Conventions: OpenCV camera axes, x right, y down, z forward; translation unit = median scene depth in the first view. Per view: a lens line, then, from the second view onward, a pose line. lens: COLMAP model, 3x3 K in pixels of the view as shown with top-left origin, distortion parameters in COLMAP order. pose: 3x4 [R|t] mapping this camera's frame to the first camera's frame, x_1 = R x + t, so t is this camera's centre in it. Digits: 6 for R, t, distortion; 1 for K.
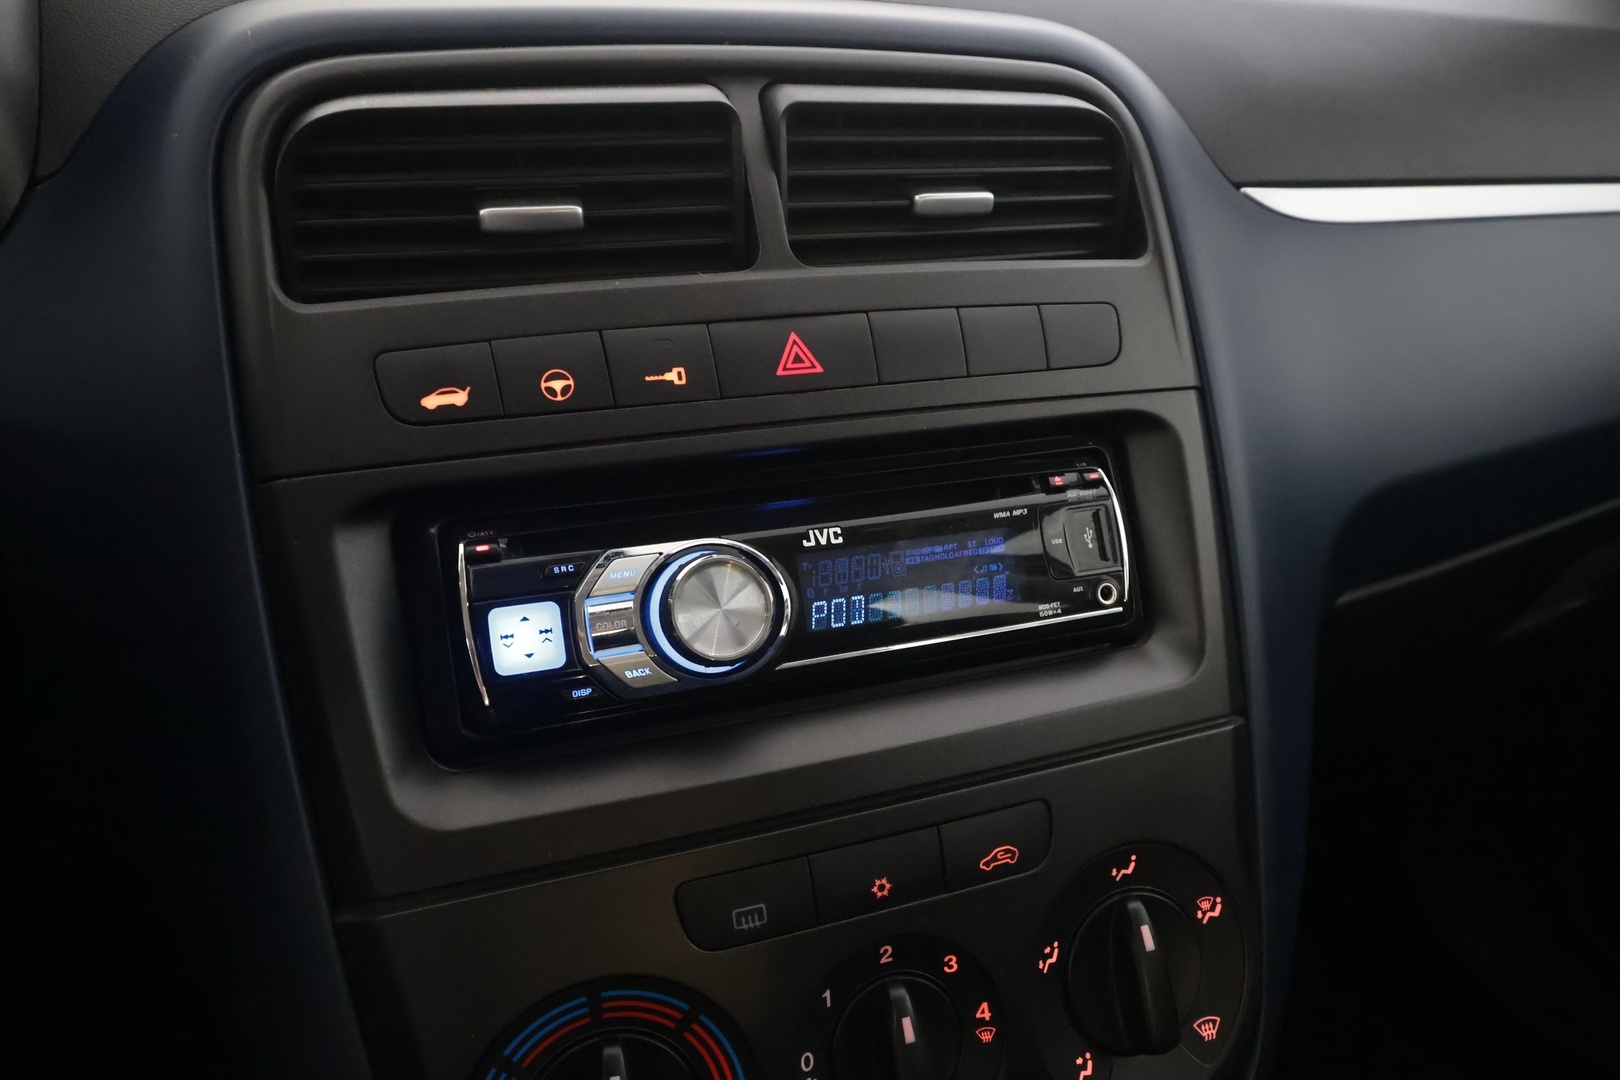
lens RADIAL K [[1139.8, 0, 810.6], [0, 1139.8, 540.9], [0, 0, 1]] dist [0.004088, 0.001646]
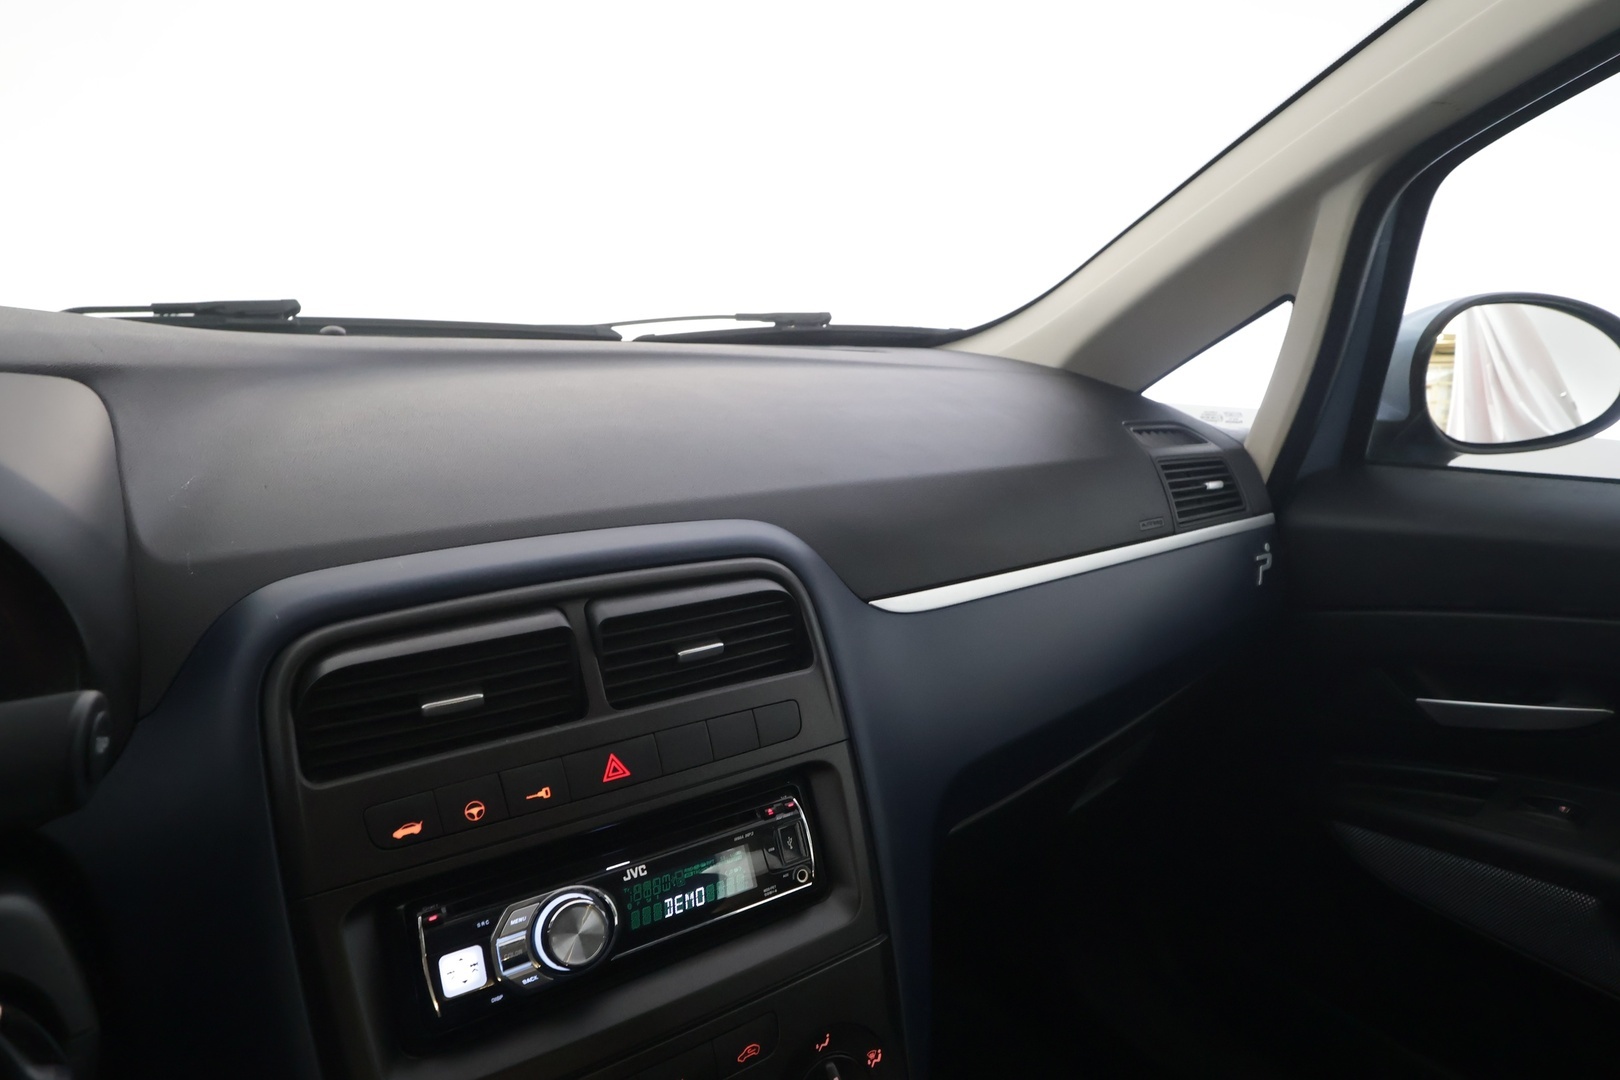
lens RADIAL K [[932.0, 0, 803.3], [0, 932.0, 545.8], [0, 0, 1]] dist [0.008748, -0.002476]
pose [[0.979226, -0.051022, 0.196248, 0.008154], [0.075301, 0.990117, -0.118316, -0.309201], [-0.188271, 0.130636, 0.973390, -0.492976]]
